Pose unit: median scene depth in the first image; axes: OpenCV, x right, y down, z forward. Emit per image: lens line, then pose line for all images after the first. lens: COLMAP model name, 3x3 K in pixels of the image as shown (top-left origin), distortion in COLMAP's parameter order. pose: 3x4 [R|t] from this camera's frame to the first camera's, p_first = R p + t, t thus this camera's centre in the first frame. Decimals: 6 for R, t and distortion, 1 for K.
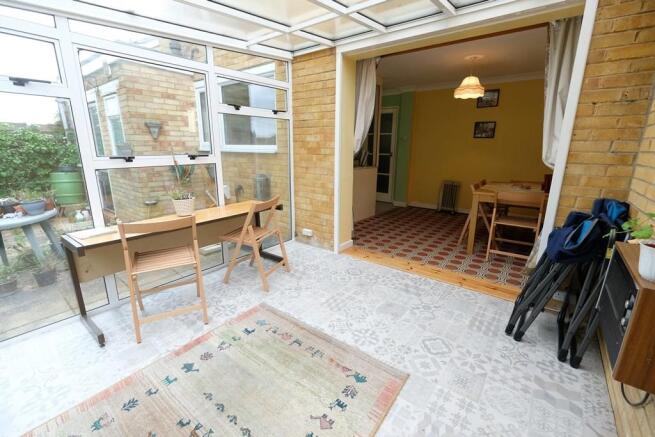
lens RADIAL K [[285.8, 0, 328.1], [0, 285.8, 218.2], [0, 0, 1]] dist [-0.000904, -0.000048]
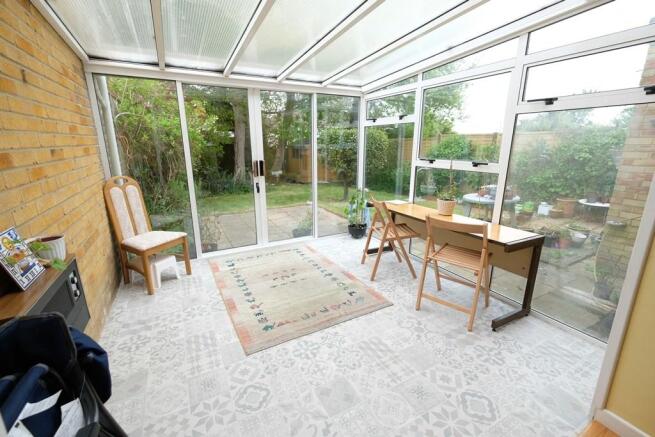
lens RADIAL K [[285.8, 0, 326.3], [0, 285.8, 218.5], [0, 0, 1]] dist [-0.000904, -0.000048]
pose [[-0.409880, 0.229710, -0.882741, 0.964959], [-0.225707, 0.912131, 0.342160, -0.388463], [0.883773, 0.339485, -0.322017, 1.359871]]
